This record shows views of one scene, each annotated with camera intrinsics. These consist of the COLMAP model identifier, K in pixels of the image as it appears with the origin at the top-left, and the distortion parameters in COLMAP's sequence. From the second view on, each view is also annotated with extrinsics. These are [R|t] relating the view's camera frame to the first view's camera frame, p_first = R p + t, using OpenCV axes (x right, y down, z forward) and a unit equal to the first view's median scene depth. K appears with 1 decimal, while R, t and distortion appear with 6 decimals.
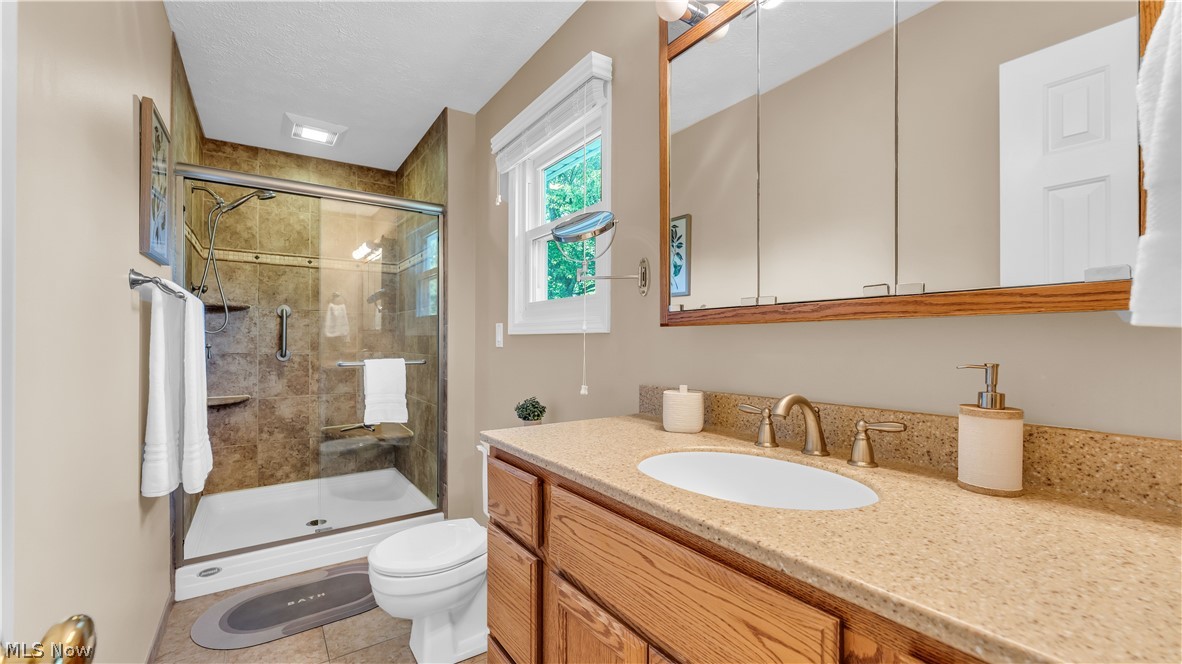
lens RADIAL K [[479.5, 0, 595.1], [0, 479.5, 337.8], [0, 0, 1]] dist [-0.001391, 0.000164]
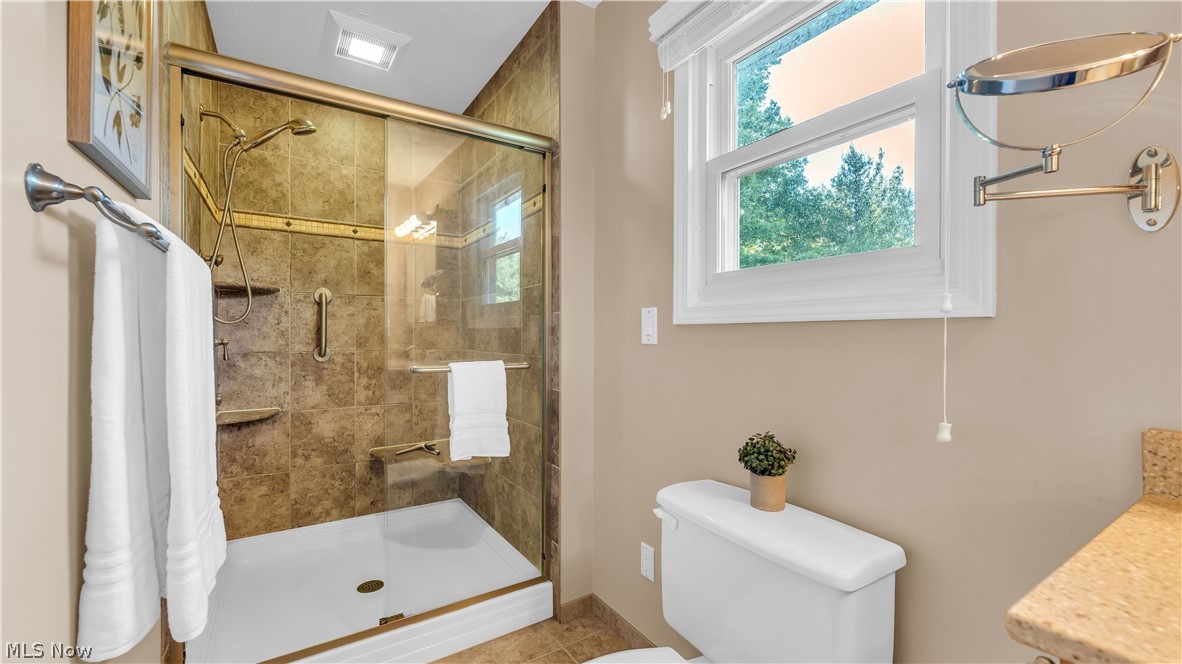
lens RADIAL K [[479.5, 0, 583.6], [0, 479.5, 335.1], [0, 0, 1]] dist [-0.001391, 0.000164]
pose [[0.998881, -0.000562, -0.047282, -0.213988], [0.000770, 0.999990, 0.004381, 0.003534], [0.047279, -0.004412, 0.998872, 0.278497]]
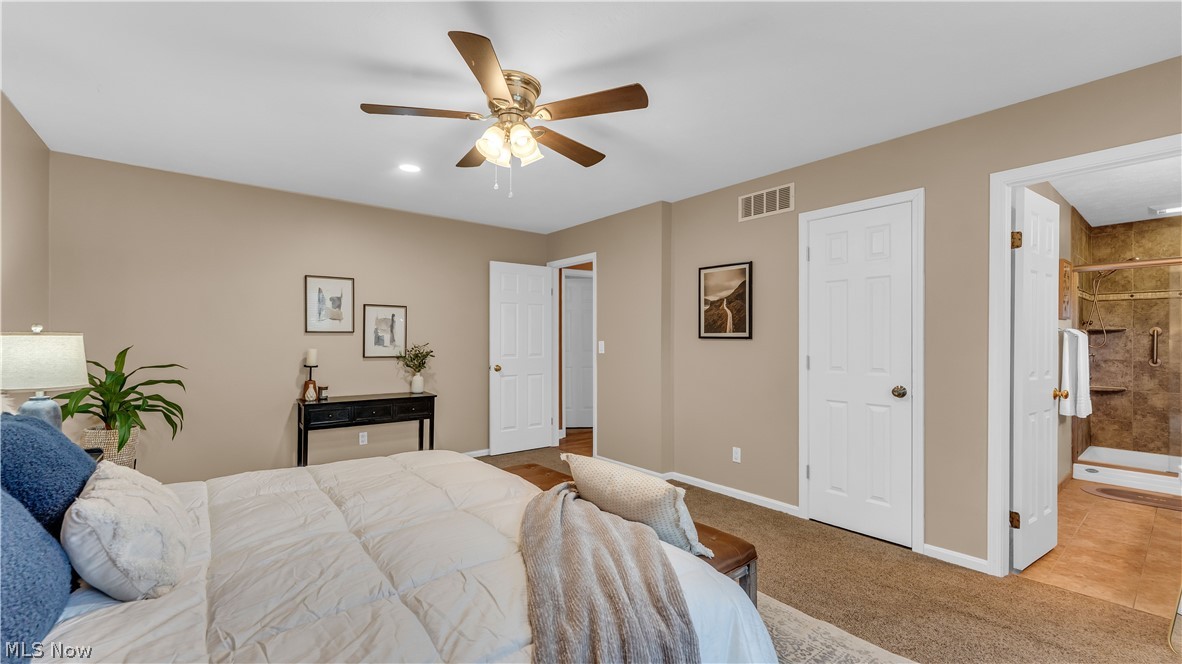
lens RADIAL K [[479.5, 0, 585.2], [0, 479.5, 339.0], [0, 0, 1]] dist [-0.001391, 0.000164]
pose [[0.058135, 0.000153, -0.998309, 0.697197], [-0.000548, 1.000000, 0.000122, -0.034048], [0.998309, 0.000540, 0.058135, -0.801642]]
